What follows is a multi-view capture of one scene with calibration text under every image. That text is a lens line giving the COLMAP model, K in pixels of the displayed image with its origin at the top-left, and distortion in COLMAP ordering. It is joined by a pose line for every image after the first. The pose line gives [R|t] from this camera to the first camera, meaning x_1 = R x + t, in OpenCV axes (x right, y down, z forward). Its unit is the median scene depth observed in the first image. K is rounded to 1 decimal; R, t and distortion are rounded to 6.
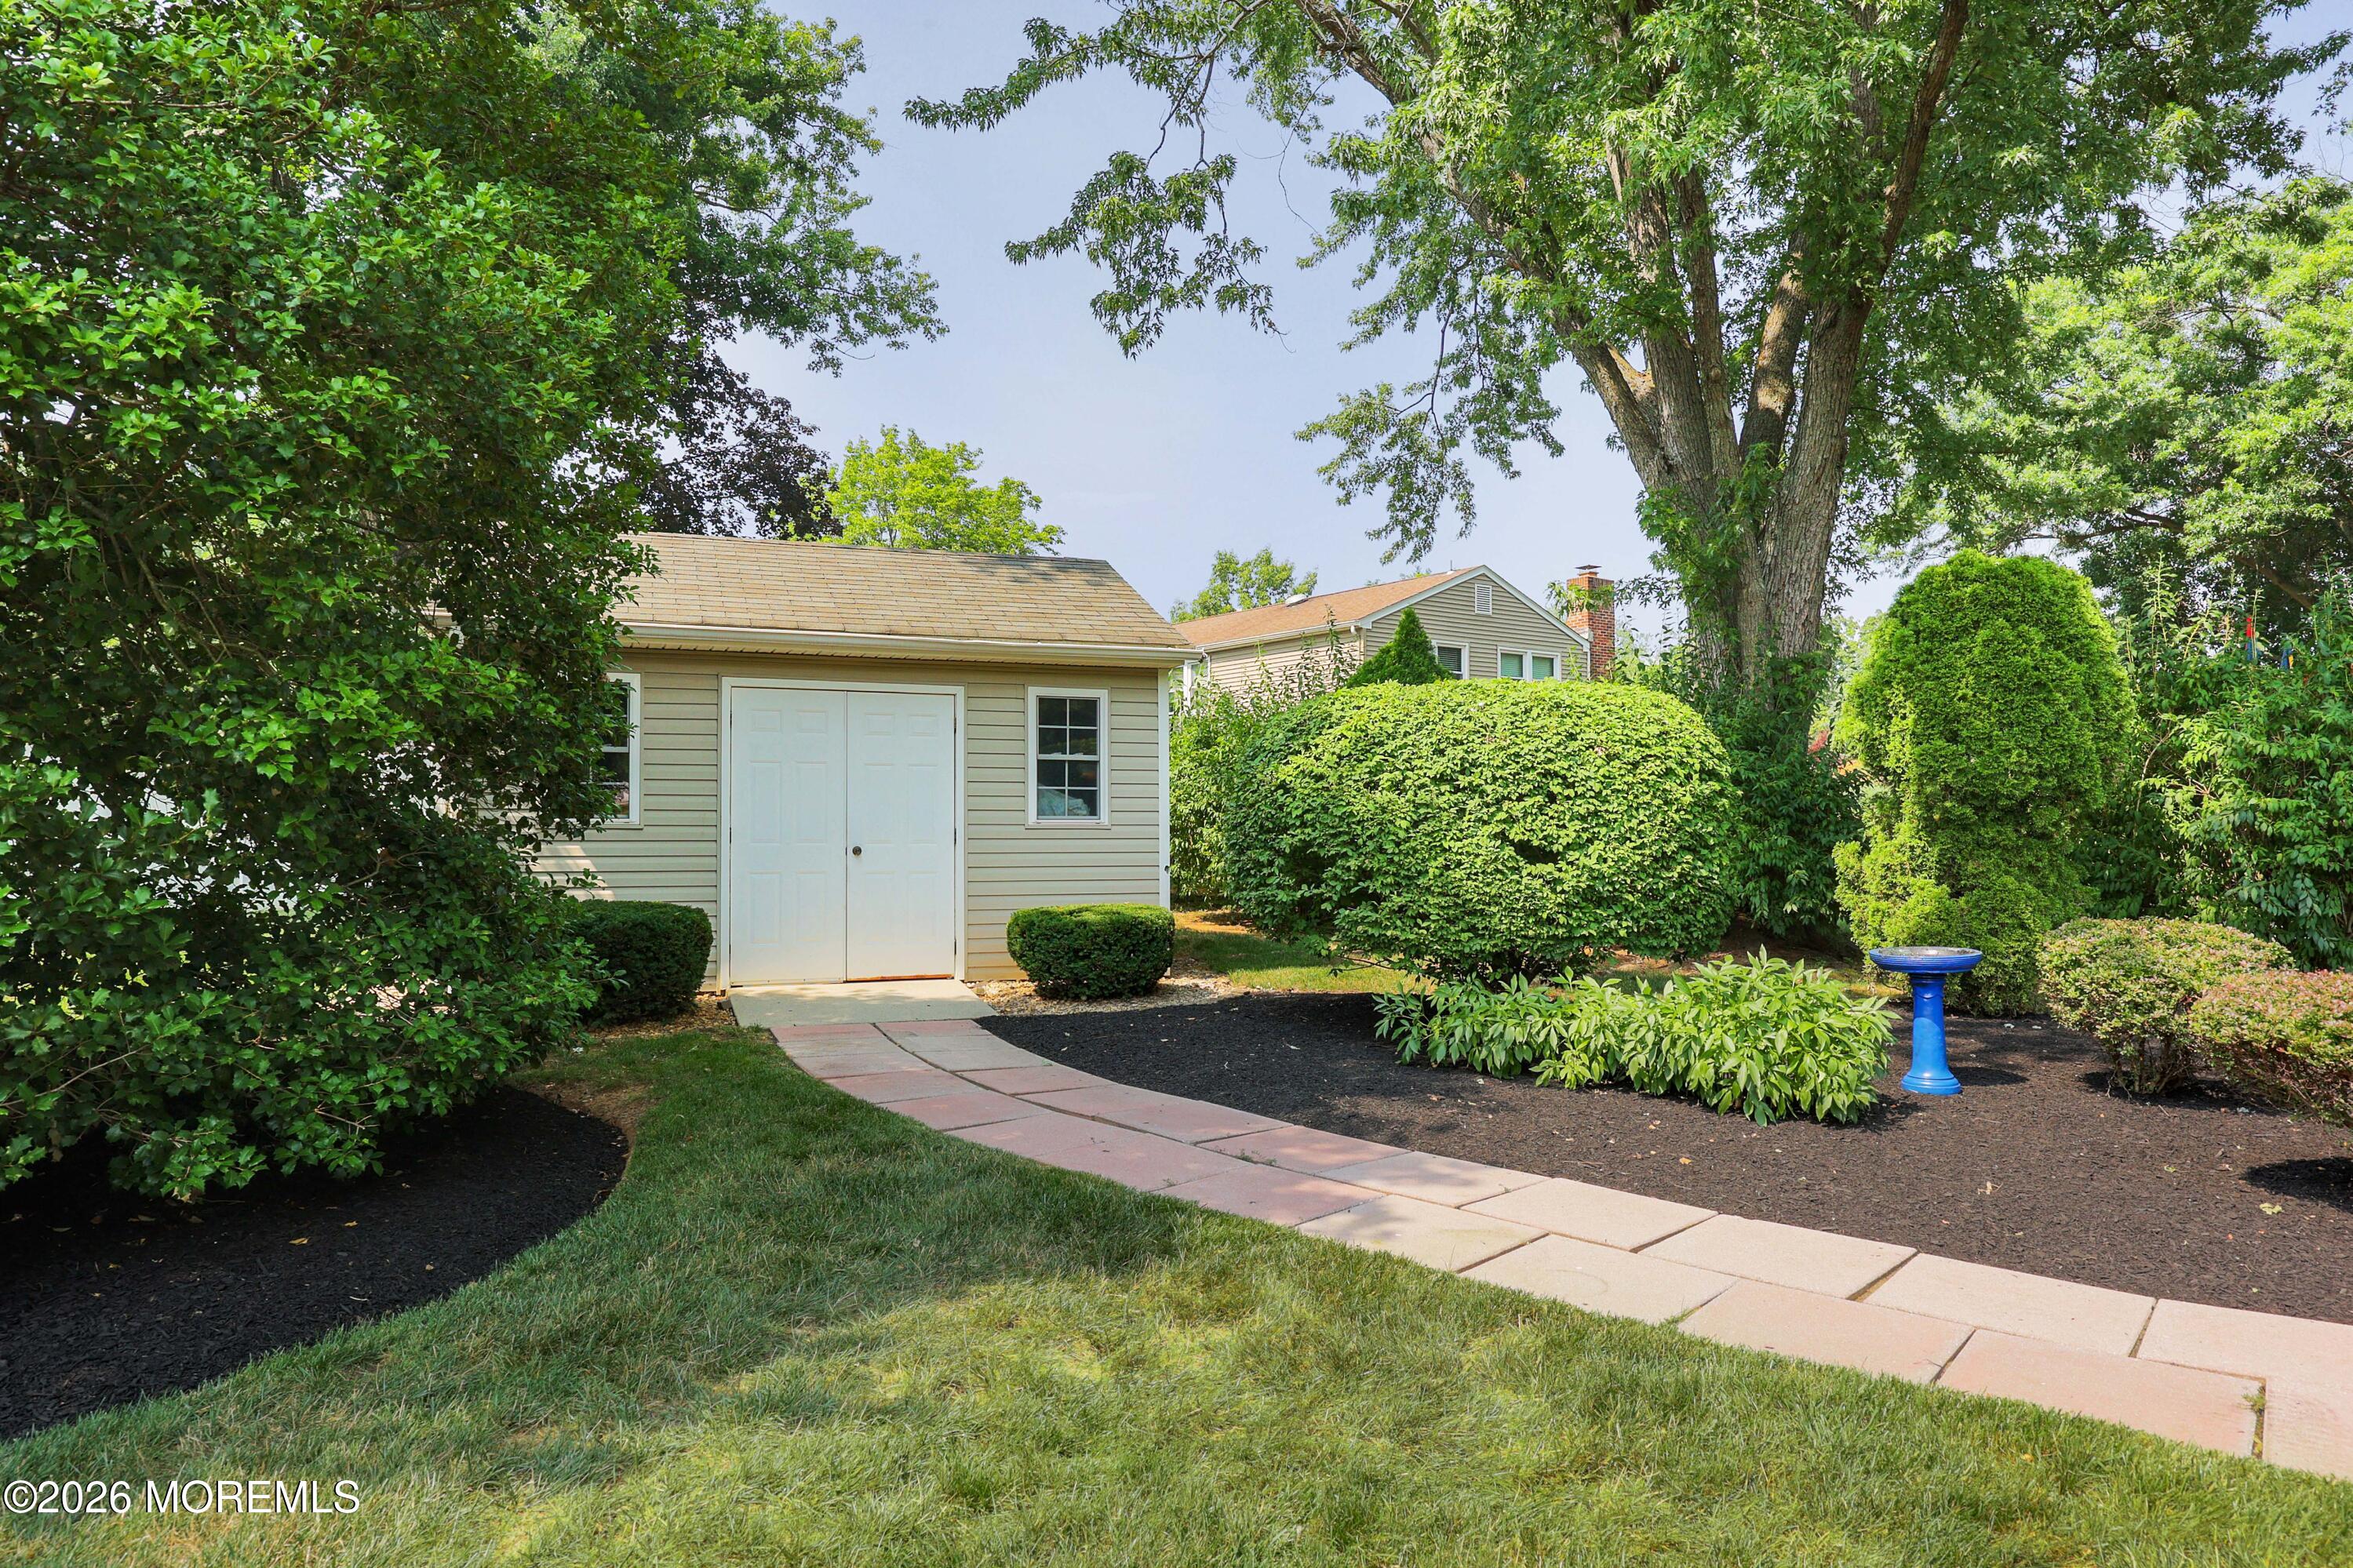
lens RADIAL K [[1544.8, 0, 1168.6], [0, 1544.8, 791.2], [0, 0, 1]] dist [-0.002691, 0.000149]
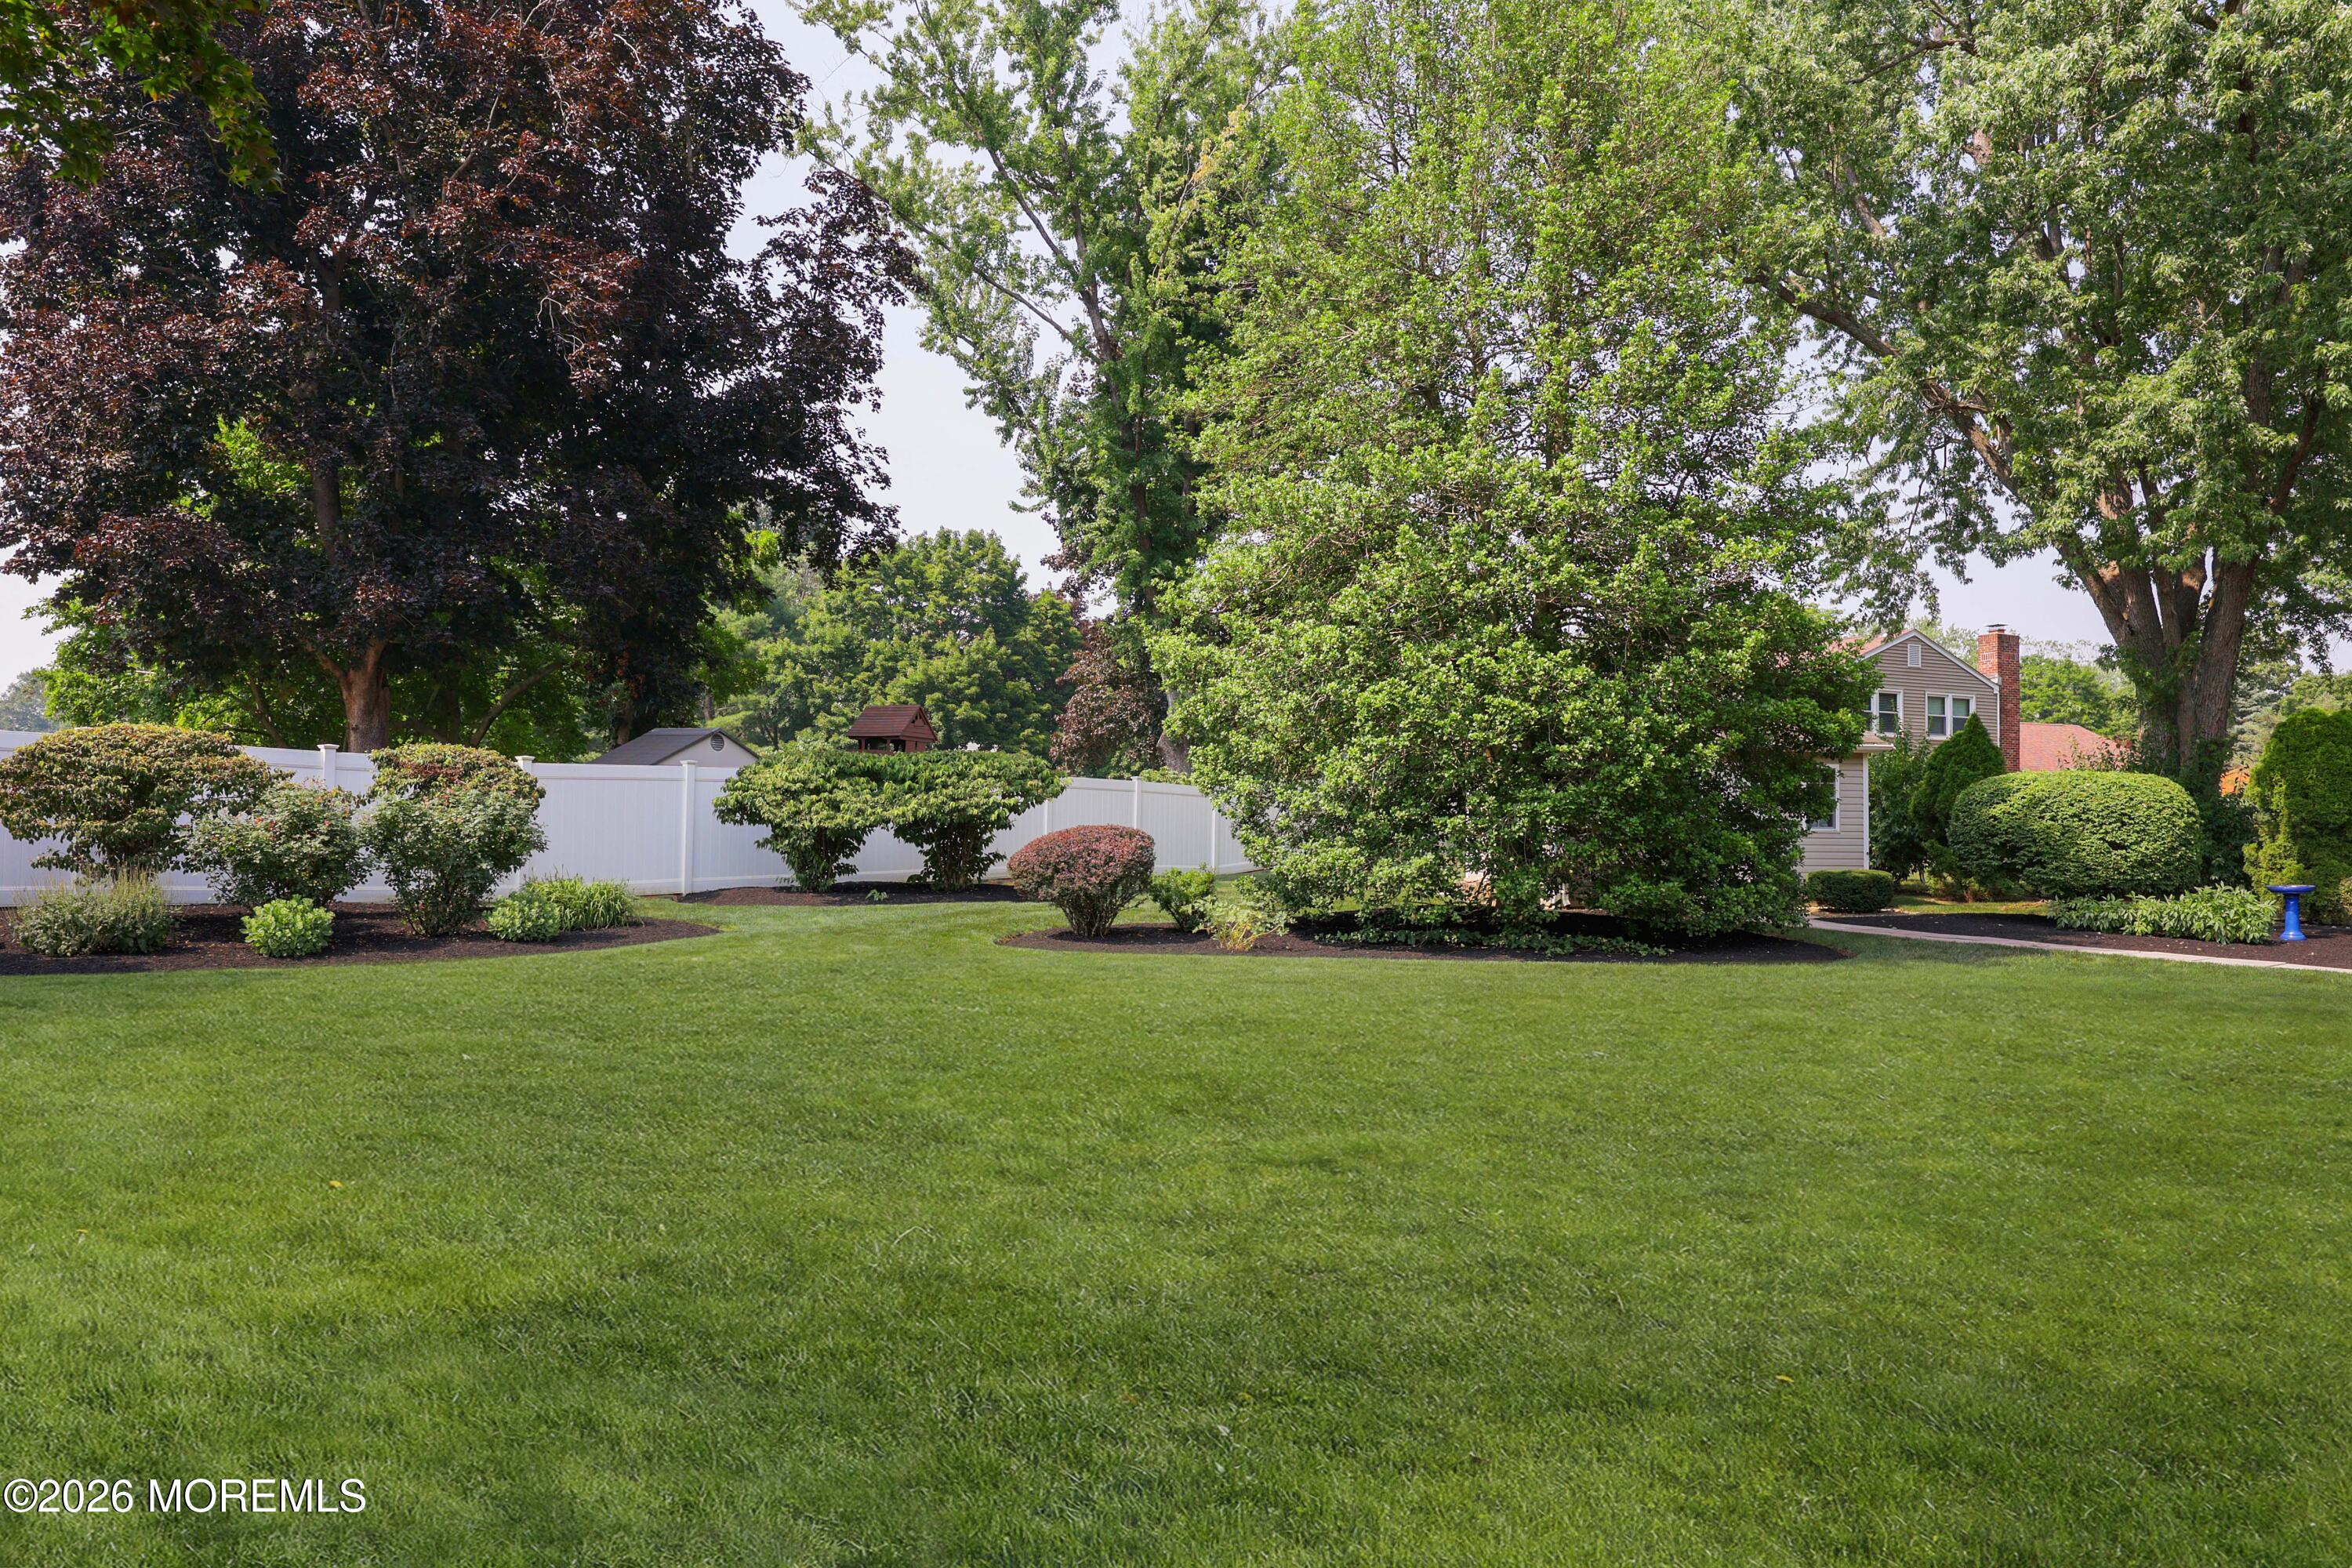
lens RADIAL K [[1548.4, 0, 1176.0], [0, 1548.4, 784.0], [0, 0, 1]] dist [0.004795, 0.002891]
pose [[0.985372, 0.003512, -0.170383, -0.683563], [-0.004229, 0.999984, -0.003844, -0.036016], [0.170367, 0.004508, 0.985370, -1.420036]]
